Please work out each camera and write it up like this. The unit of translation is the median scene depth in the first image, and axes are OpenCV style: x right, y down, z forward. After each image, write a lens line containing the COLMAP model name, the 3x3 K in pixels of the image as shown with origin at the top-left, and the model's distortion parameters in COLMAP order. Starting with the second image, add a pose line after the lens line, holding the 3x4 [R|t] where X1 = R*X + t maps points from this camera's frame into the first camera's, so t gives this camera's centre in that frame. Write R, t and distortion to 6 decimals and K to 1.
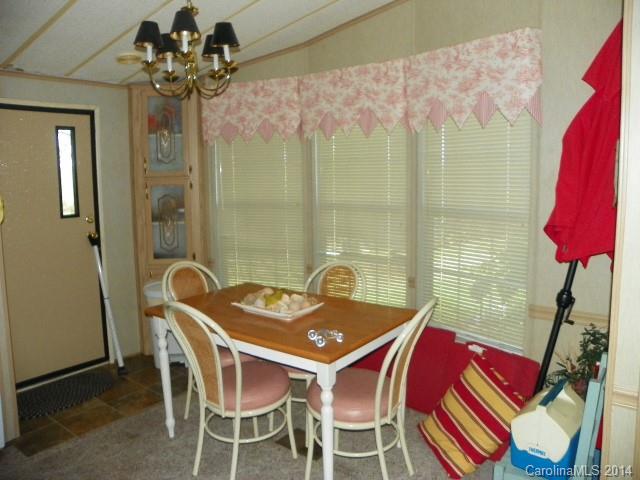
lens RADIAL K [[508.2, 0, 320.0], [0, 508.2, 240.0], [0, 0, 1]] dist [-0.125541, 0.000158]
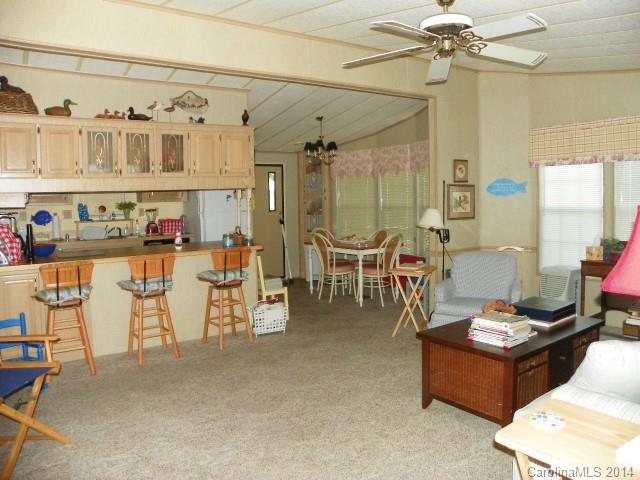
lens RADIAL K [[491.0, 0, 320.0], [0, 491.0, 240.0], [0, 0, 1]] dist [-0.000614, -0.000094]
pose [[0.958871, 0.020243, -0.283120, 0.361381], [-0.029810, 0.999120, -0.029521, 0.150786], [0.282273, 0.036747, 0.958630, -1.140958]]
